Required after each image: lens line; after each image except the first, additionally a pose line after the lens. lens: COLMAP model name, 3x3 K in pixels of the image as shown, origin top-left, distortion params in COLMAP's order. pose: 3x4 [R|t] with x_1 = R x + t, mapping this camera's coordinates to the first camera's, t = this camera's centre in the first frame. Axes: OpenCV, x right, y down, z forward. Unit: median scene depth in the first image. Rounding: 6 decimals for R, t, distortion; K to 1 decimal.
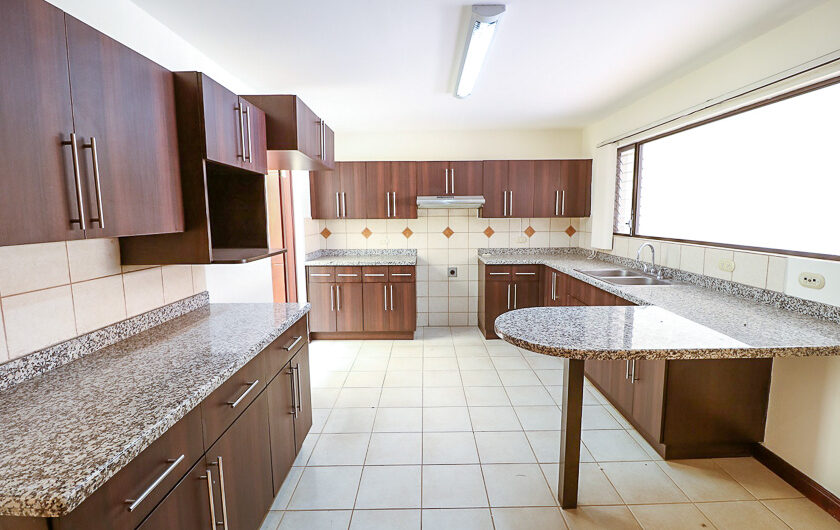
lens RADIAL K [[388.4, 0, 427.2], [0, 388.4, 262.4], [0, 0, 1]] dist [-0.004618, -0.009711]
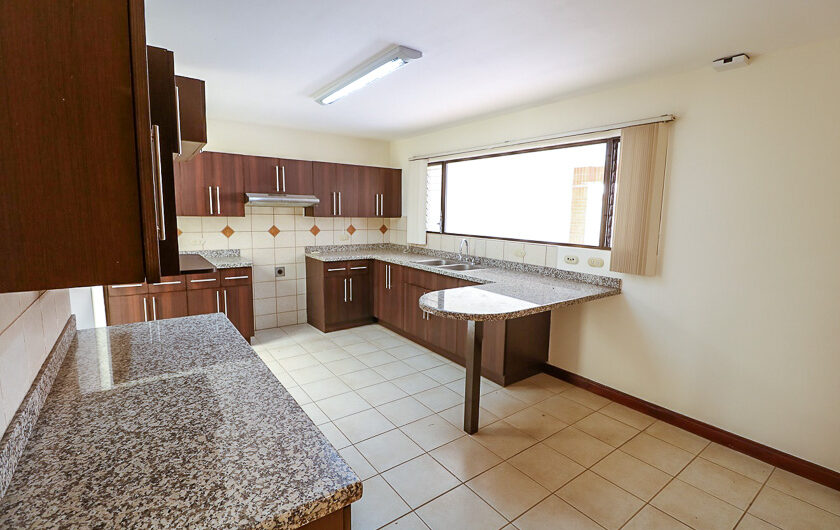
lens RADIAL K [[388.4, 0, 427.2], [0, 388.4, 262.4], [0, 0, 1]] dist [-0.004618, -0.009711]
pose [[0.802227, -0.054087, 0.594565, -0.248608], [0.047143, 0.998517, 0.027226, -0.008255], [-0.595155, 0.006188, 0.803587, -0.007396]]
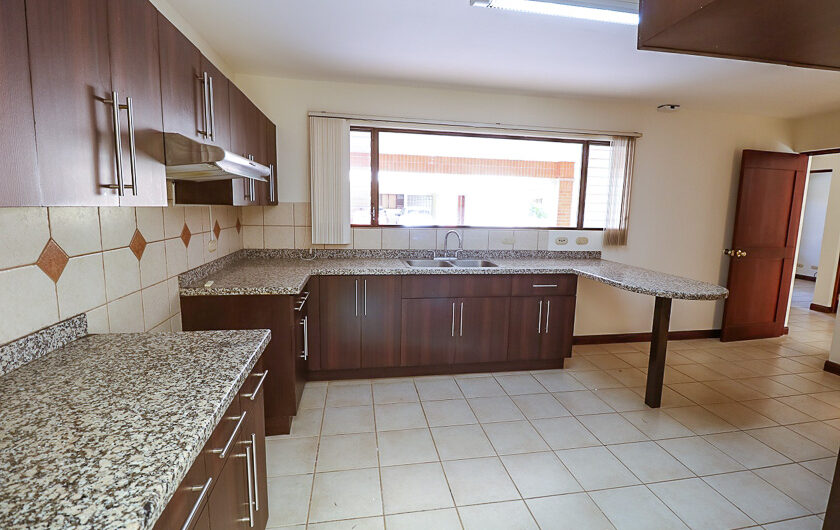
lens RADIAL K [[390.0, 0, 432.4], [0, 390.0, 261.0], [0, 0, 1]] dist [-0.000064, 0.000152]
pose [[-0.183237, -0.131442, 0.974242, -0.389888], [0.100801, 0.983286, 0.151621, -0.101355], [-0.977887, 0.125987, -0.166925, 0.903810]]
